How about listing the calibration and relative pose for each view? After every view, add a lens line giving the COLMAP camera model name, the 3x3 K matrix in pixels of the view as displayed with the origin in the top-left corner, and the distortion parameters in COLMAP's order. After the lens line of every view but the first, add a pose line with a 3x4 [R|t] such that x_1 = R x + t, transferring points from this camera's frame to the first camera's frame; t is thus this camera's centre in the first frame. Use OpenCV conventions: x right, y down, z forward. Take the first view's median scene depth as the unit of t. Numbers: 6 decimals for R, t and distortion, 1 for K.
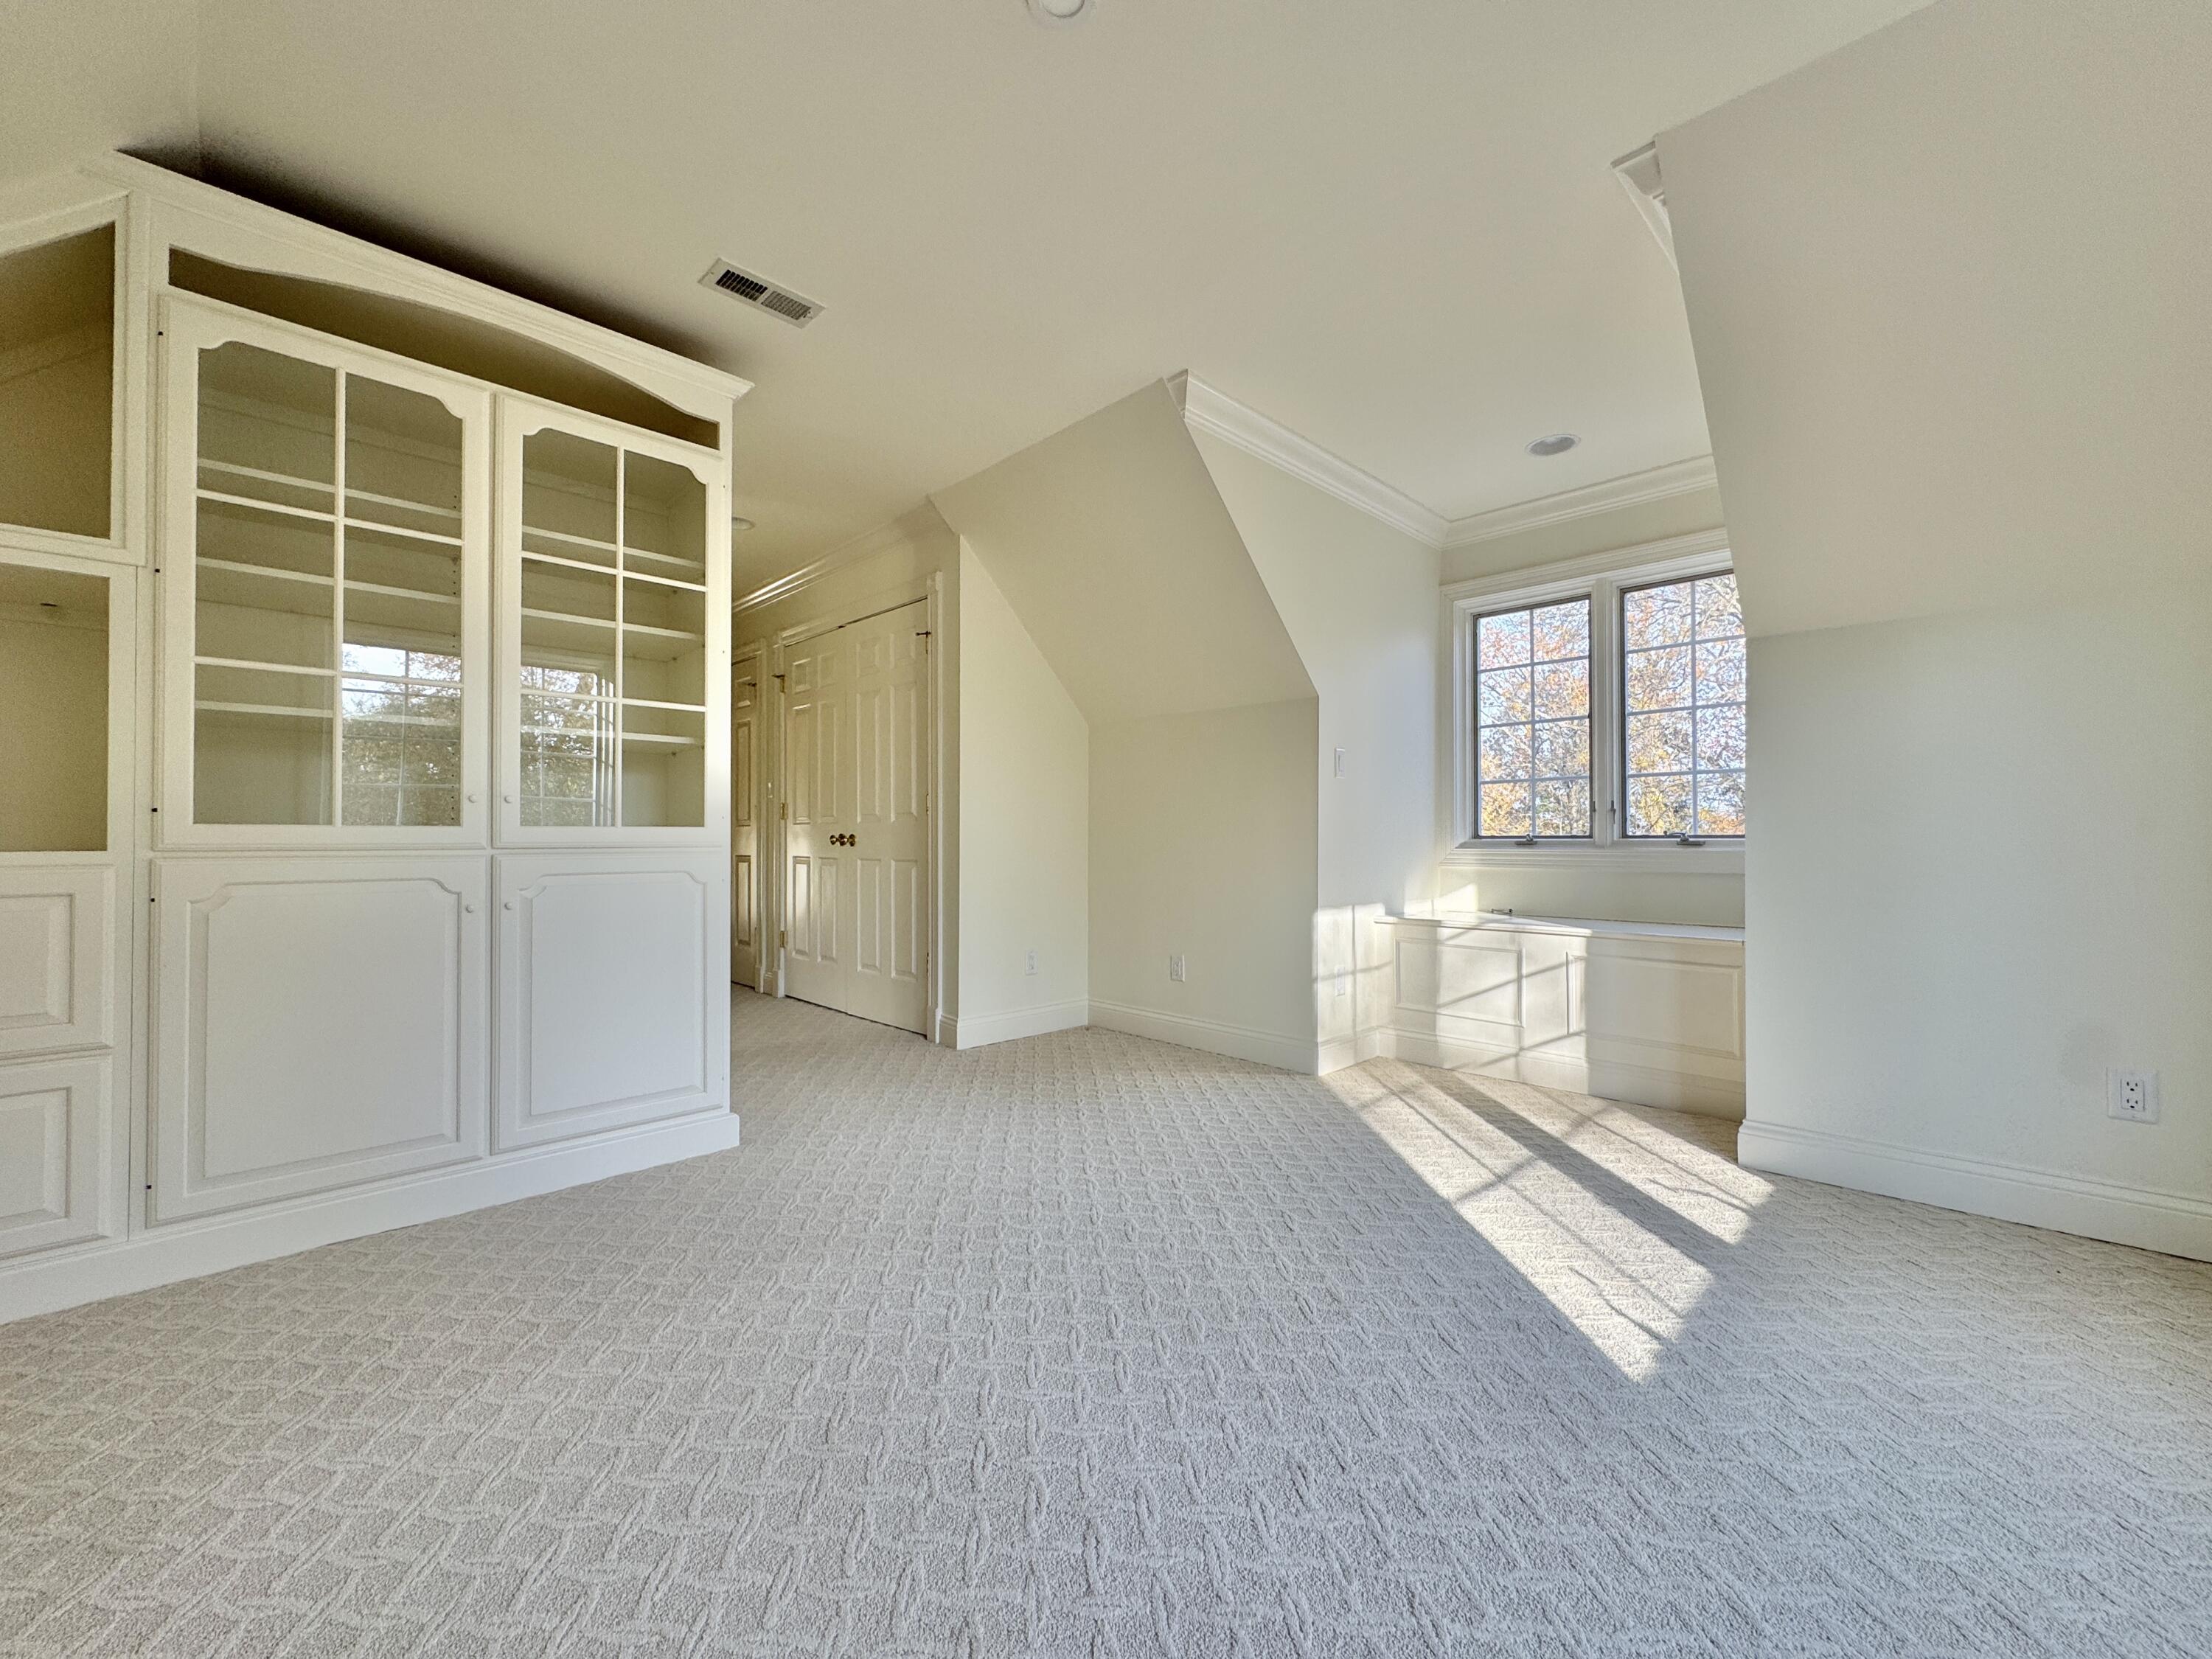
lens RADIAL K [[889.8, 0, 1102.9], [0, 889.8, 824.9], [0, 0, 1]] dist [-0.000357, -0.000027]
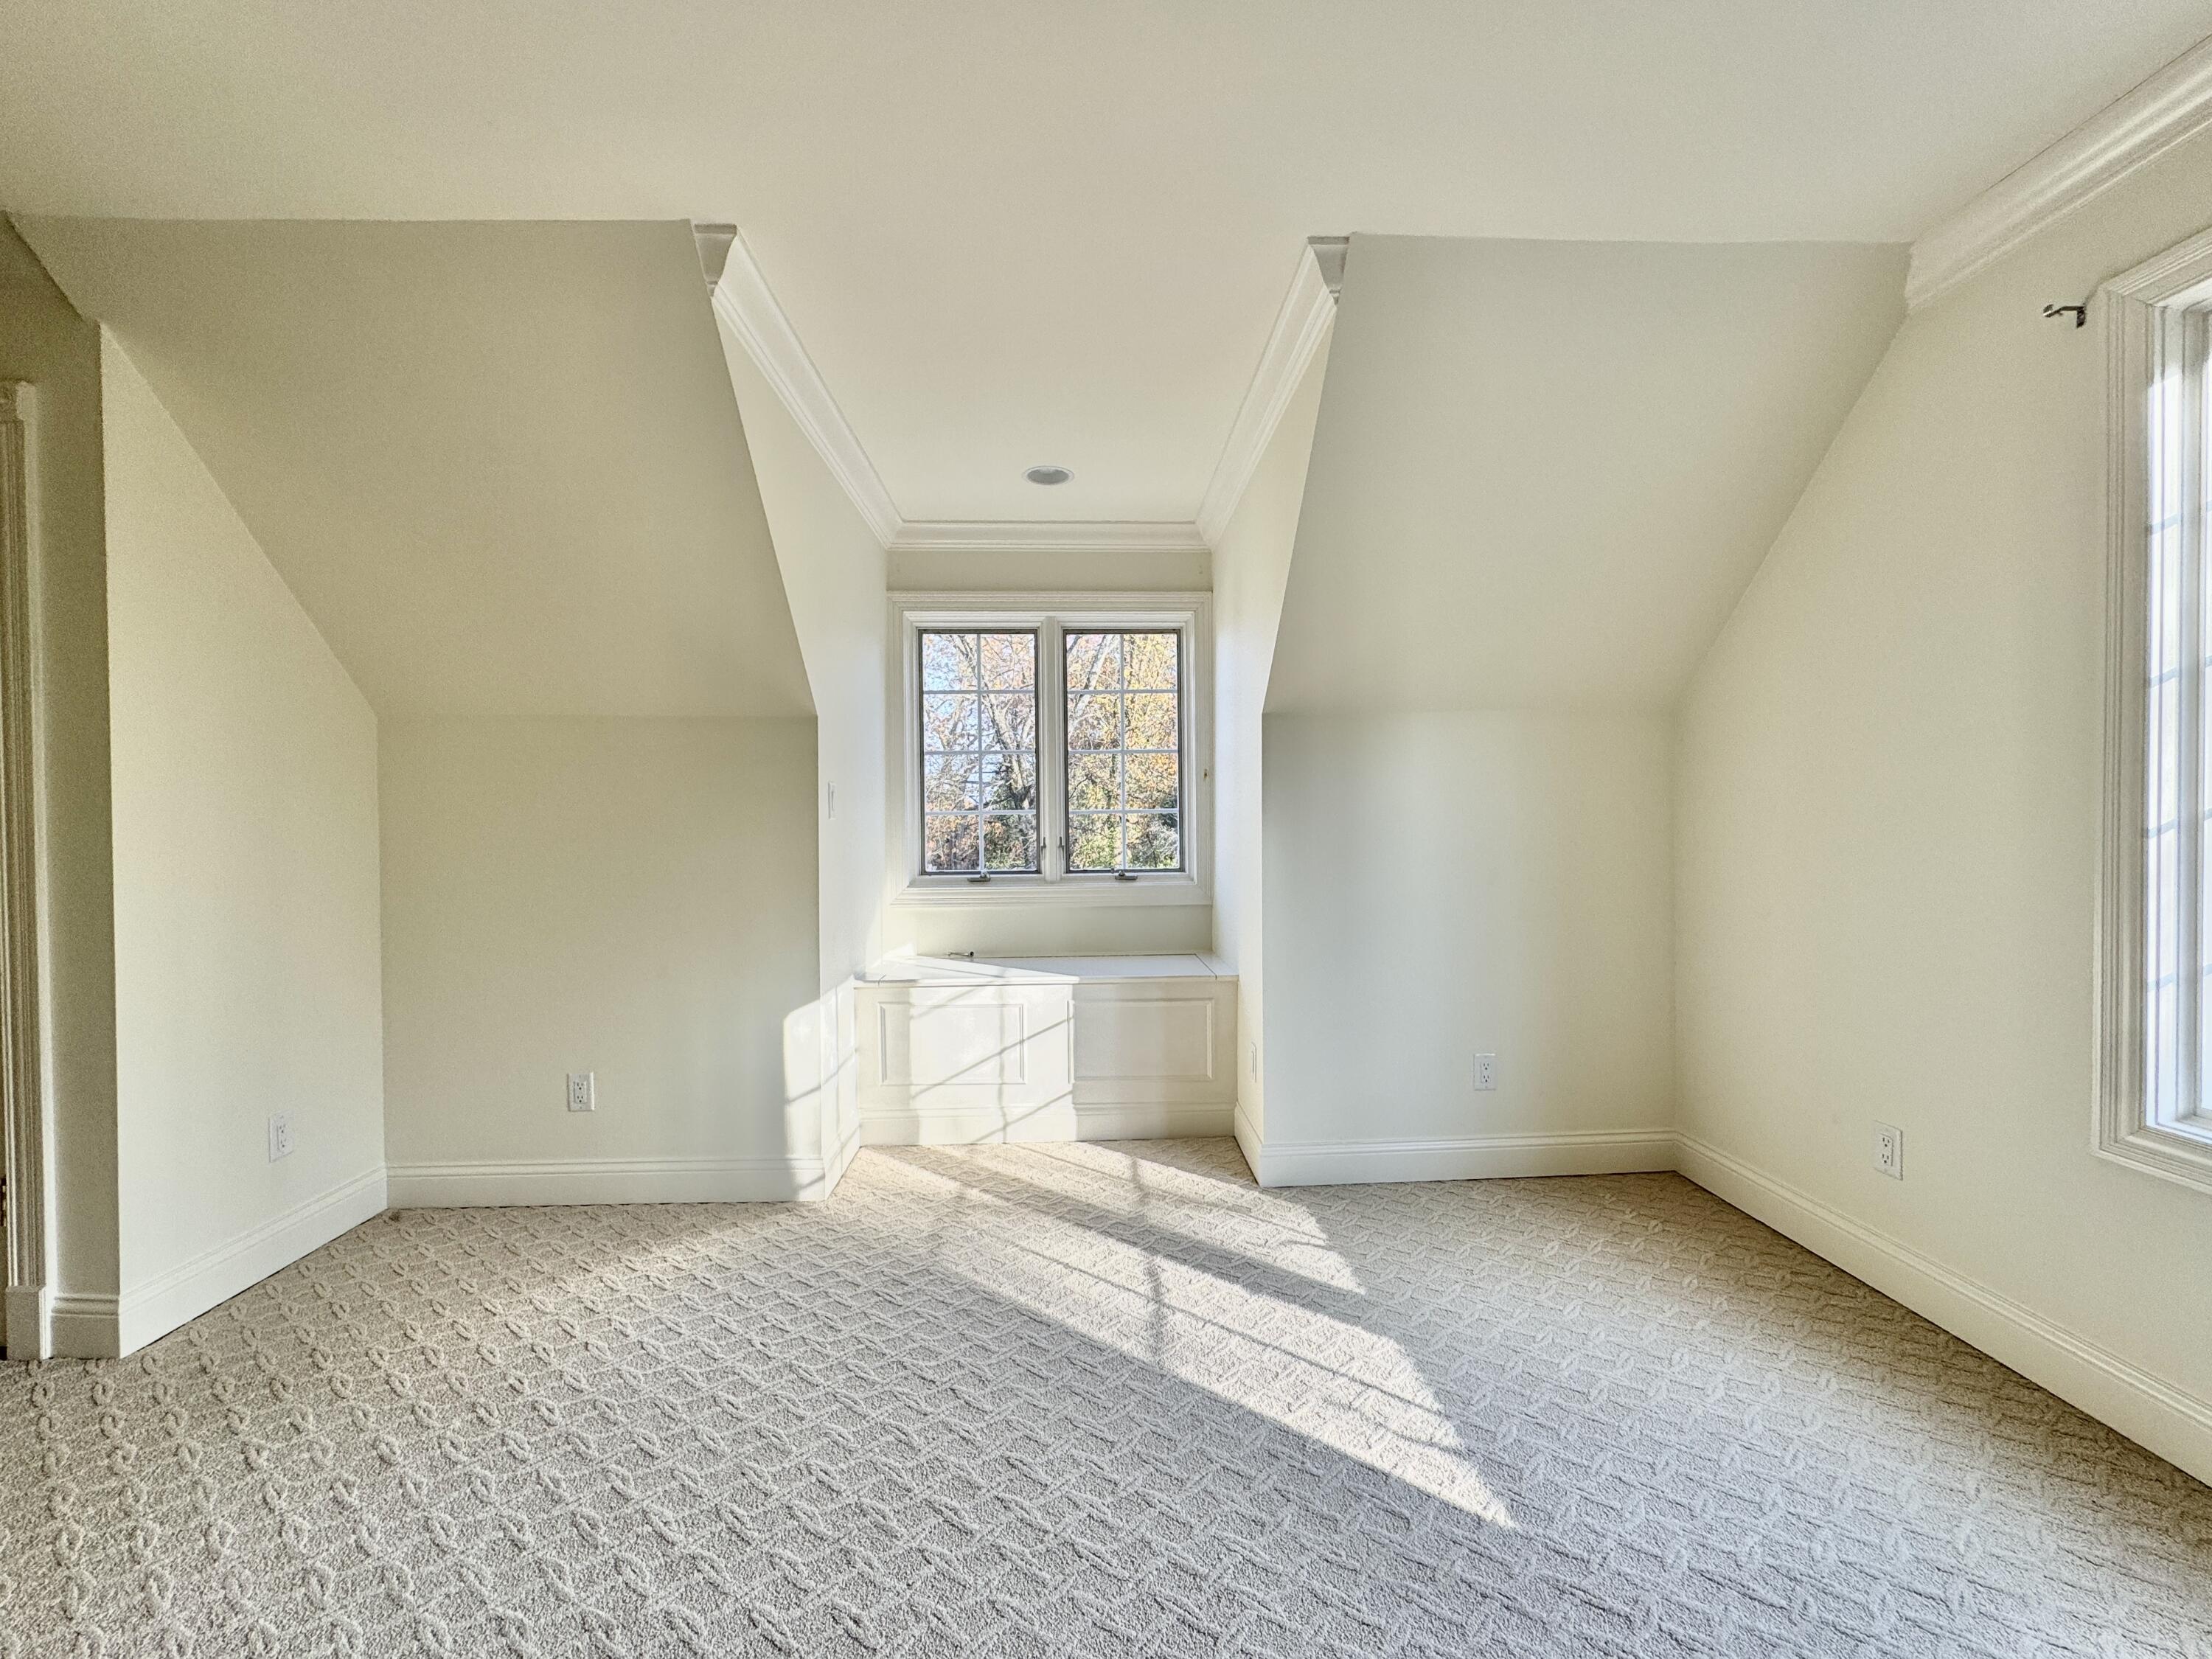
lens RADIAL K [[923.4, 0, 1104.9], [0, 923.4, 833.0], [0, 0, 1]] dist [0.001453, 0.005608]
pose [[0.680960, -0.018970, 0.732075, -0.170168], [-0.006287, 0.999476, 0.031748, -0.066665], [-0.732293, -0.026221, 0.680484, 0.241436]]
